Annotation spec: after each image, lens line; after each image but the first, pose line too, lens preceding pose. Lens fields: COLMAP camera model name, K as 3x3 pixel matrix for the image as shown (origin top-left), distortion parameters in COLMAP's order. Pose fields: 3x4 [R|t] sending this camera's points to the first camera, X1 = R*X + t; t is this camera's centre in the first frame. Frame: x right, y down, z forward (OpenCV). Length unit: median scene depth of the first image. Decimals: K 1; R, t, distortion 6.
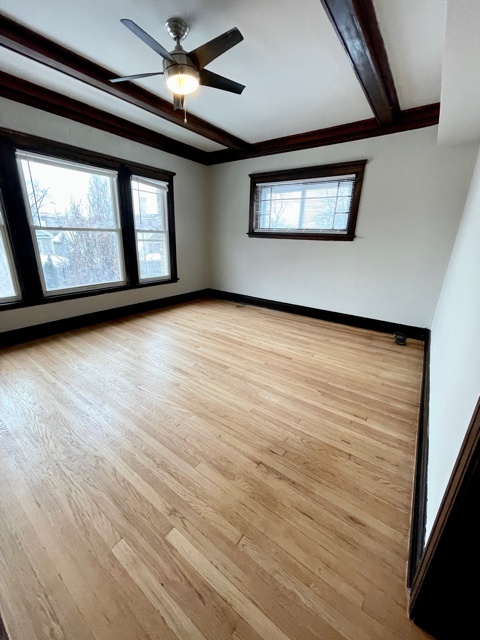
lens RADIAL K [[256.2, 0, 236.8], [0, 256.2, 316.2], [0, 0, 1]] dist [-0.006352, 0.000943]
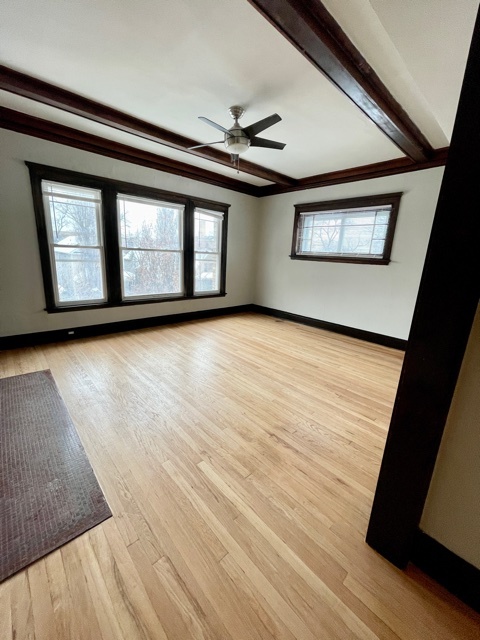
lens RADIAL K [[256.2, 0, 236.8], [0, 256.2, 316.2], [0, 0, 1]] dist [-0.006352, 0.000943]
pose [[0.980683, 0.063985, -0.184844, 0.073265], [-0.077983, 0.994531, -0.069471, 0.061089], [0.179388, 0.082544, 0.980309, -0.208751]]
